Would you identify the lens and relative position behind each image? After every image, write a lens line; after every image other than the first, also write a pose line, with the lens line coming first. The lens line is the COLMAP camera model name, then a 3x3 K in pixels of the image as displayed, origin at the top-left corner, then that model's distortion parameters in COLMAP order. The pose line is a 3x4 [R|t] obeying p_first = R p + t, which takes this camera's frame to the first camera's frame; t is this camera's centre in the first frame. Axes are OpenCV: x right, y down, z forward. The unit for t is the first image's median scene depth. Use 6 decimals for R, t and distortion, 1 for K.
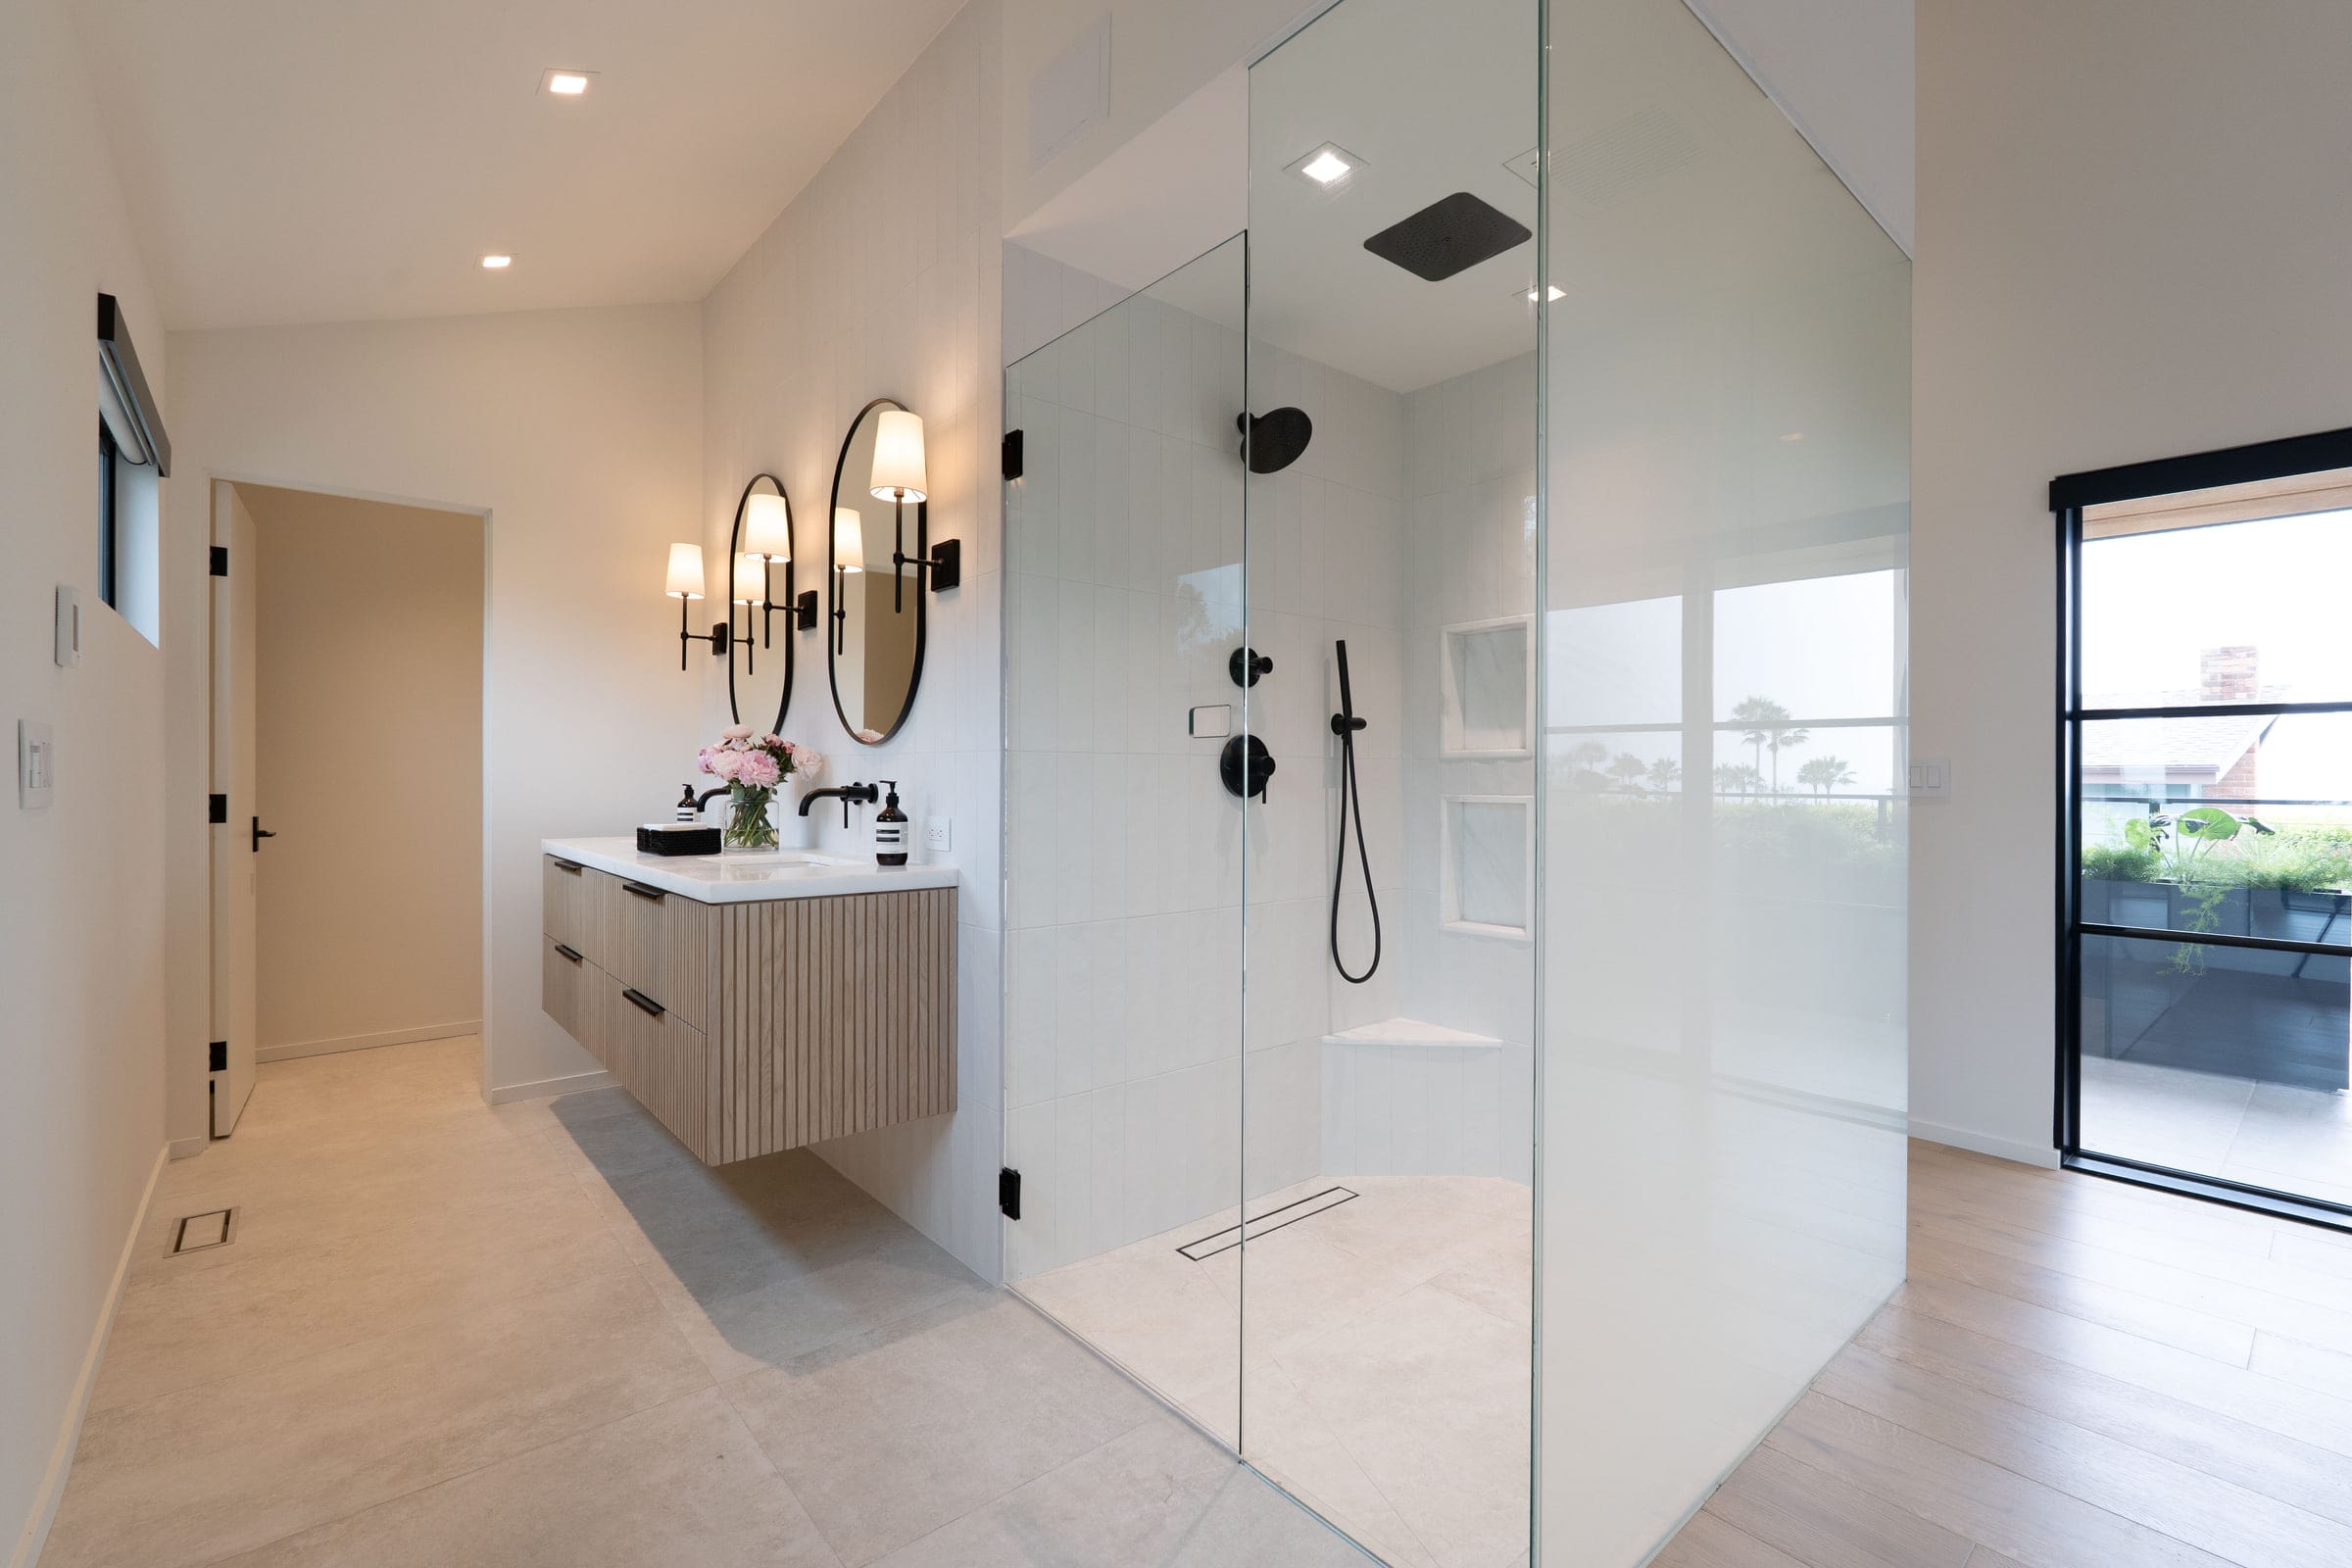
lens RADIAL K [[1028.3, 0, 1168.4], [0, 1028.3, 782.0], [0, 0, 1]] dist [-0.001868, 0.000262]
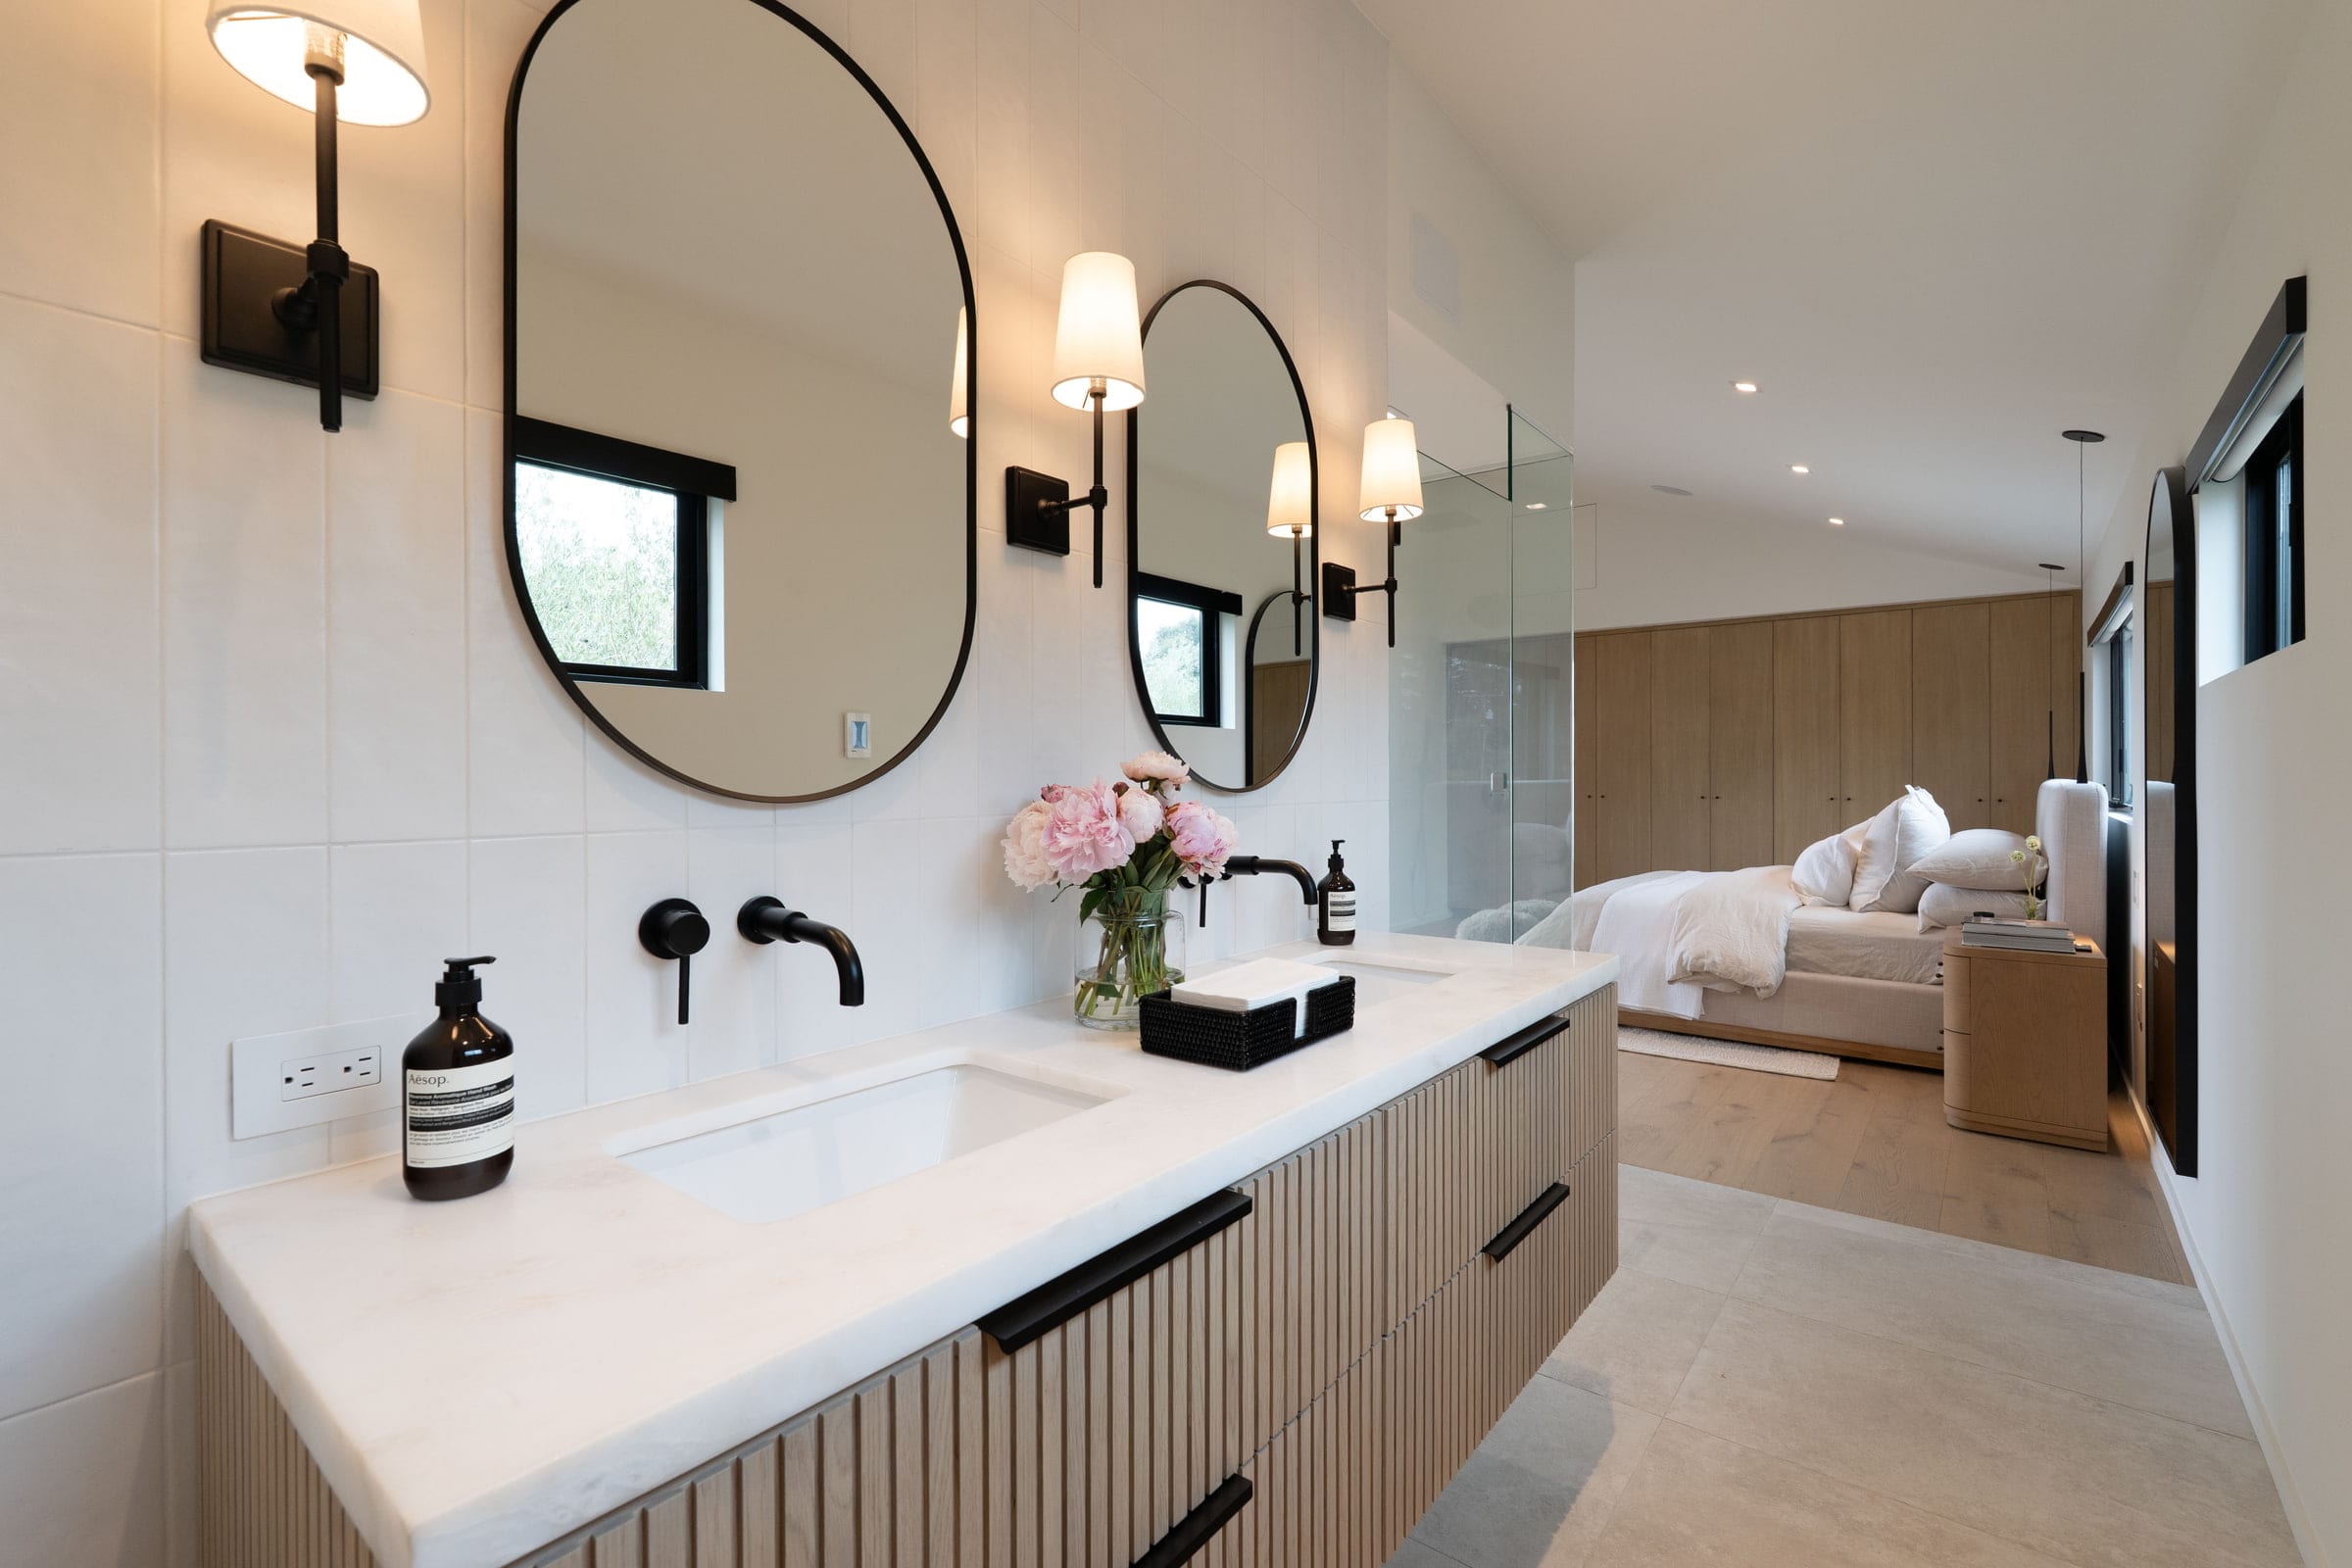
lens RADIAL K [[1028.3, 0, 1178.4], [0, 1028.3, 778.3], [0, 0, 1]] dist [-0.001868, 0.000262]
pose [[-0.186902, -0.001982, 0.982377, -2.680911], [0.008505, 0.999957, 0.003635, -0.136835], [-0.982342, 0.009035, -0.186877, 3.275449]]
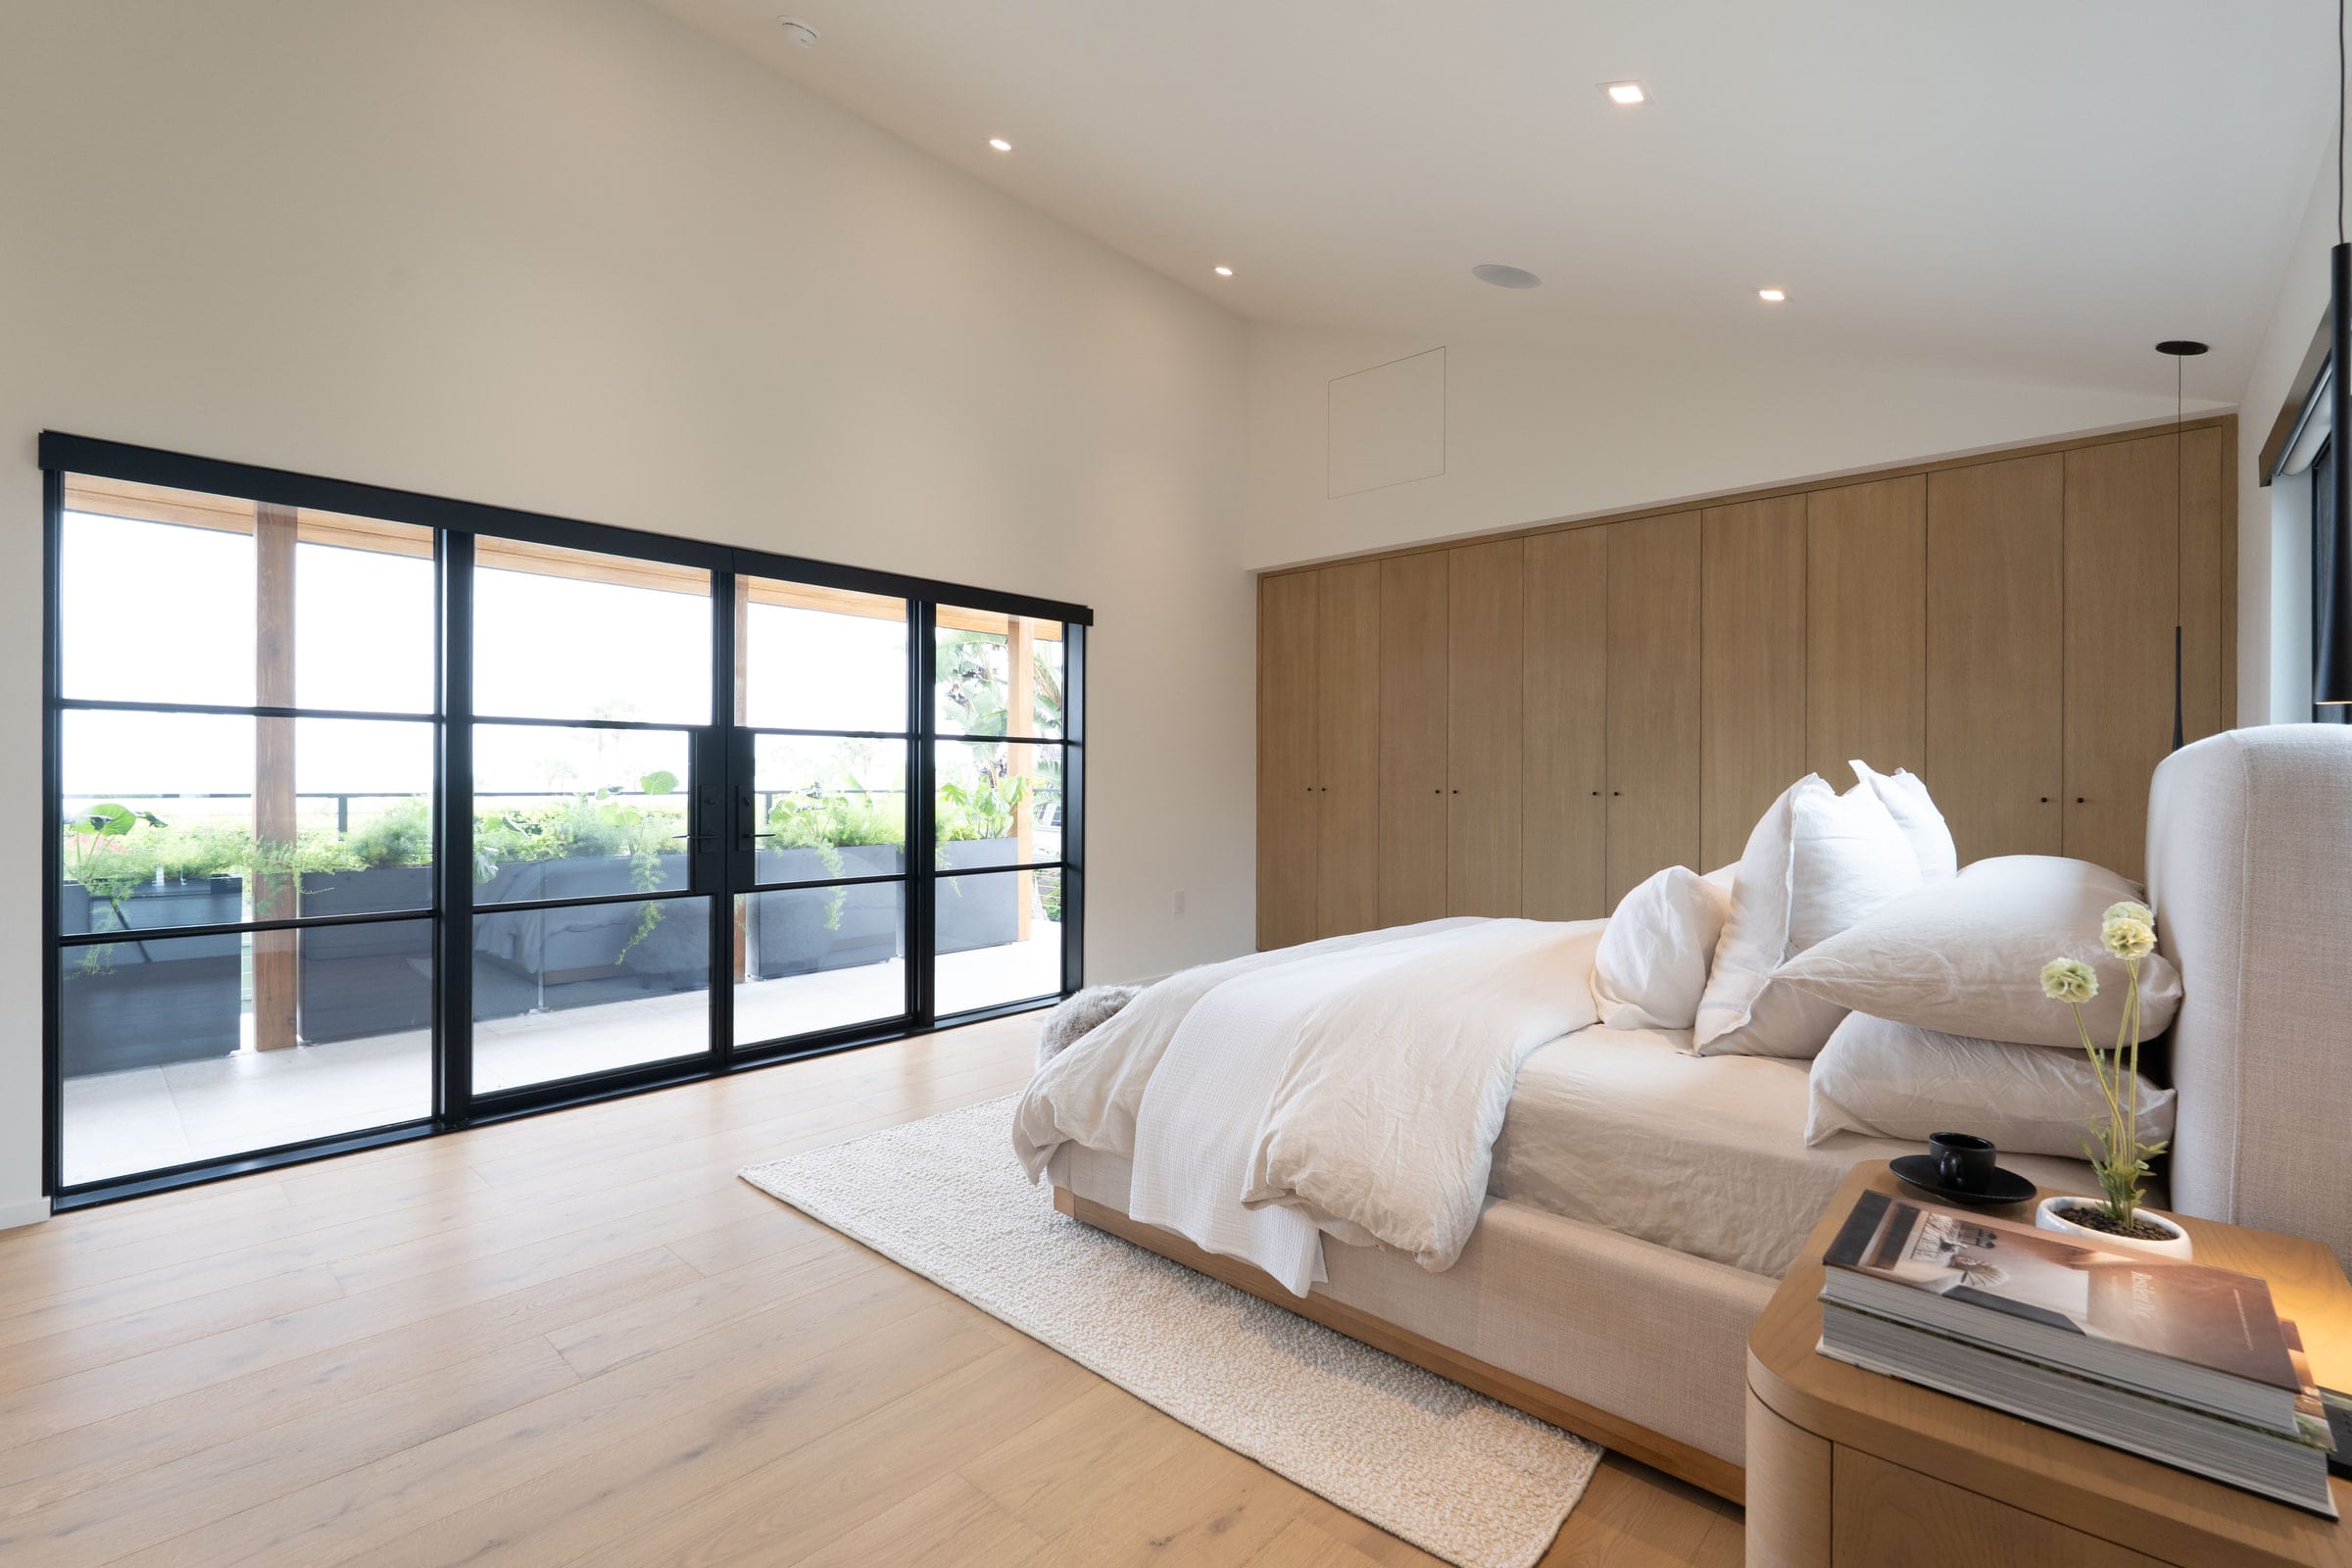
lens RADIAL K [[1028.3, 0, 1172.6], [0, 1028.3, 780.3], [0, 0, 1]] dist [-0.001868, 0.000262]
pose [[-0.123439, -0.005571, 0.992337, -0.088209], [0.001161, 0.999983, 0.005758, -0.001498], [-0.992351, 0.001863, -0.123431, 0.108462]]
